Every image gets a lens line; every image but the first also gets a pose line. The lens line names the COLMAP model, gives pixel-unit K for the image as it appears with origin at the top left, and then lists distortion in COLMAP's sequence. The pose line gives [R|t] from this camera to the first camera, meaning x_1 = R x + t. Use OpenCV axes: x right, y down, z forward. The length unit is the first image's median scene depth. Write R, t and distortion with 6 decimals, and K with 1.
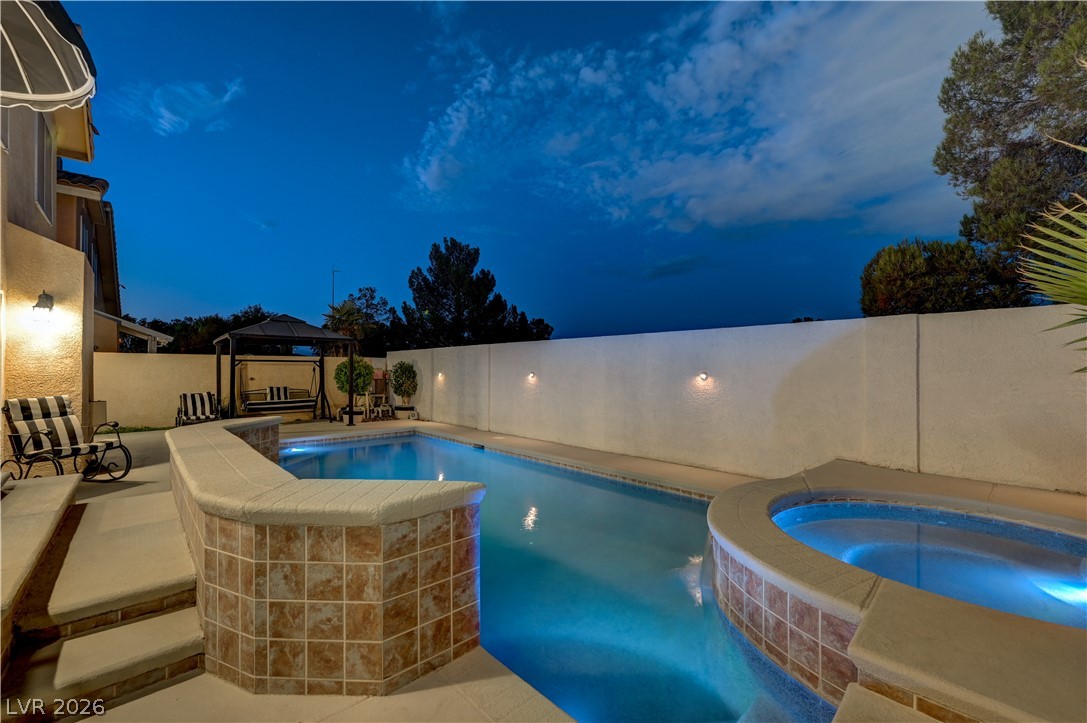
lens RADIAL K [[443.5, 0, 547.7], [0, 443.5, 370.5], [0, 0, 1]] dist [0.000749, -0.000104]
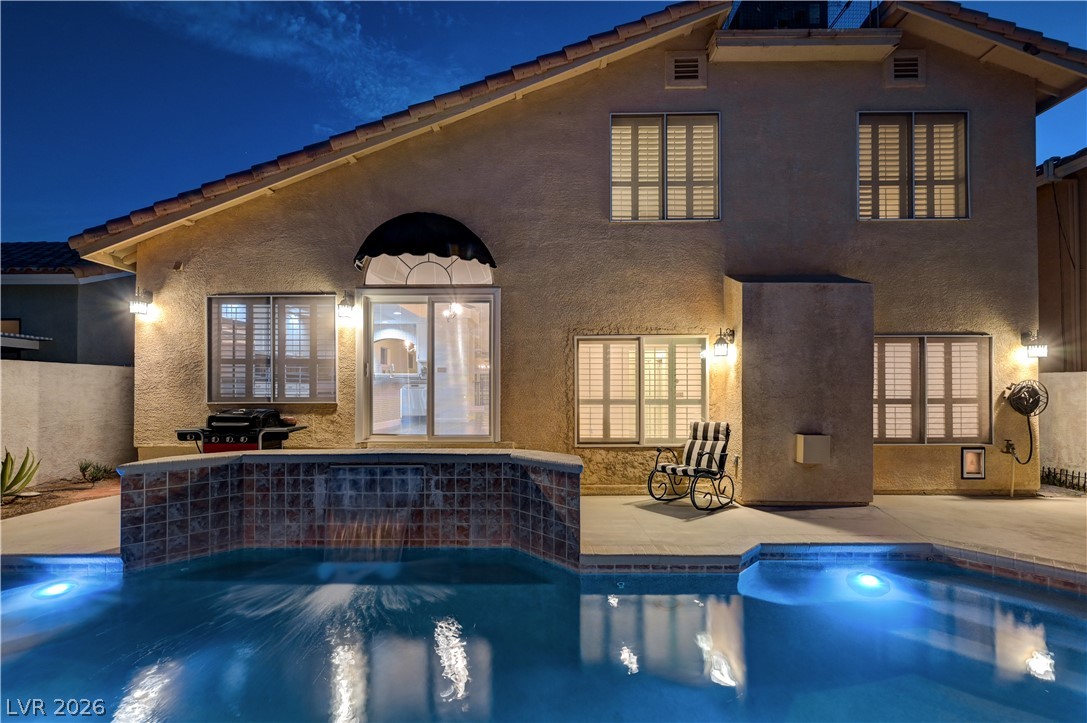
lens RADIAL K [[444.9, 0, 548.5], [0, 444.9, 385.8], [0, 0, 1]] dist [-0.000536, -0.000054]
pose [[-0.703503, -0.006785, -0.710660, -0.008743], [0.000158, 0.999953, -0.009704, -0.010884], [0.710692, -0.006939, -0.703469, 0.702063]]
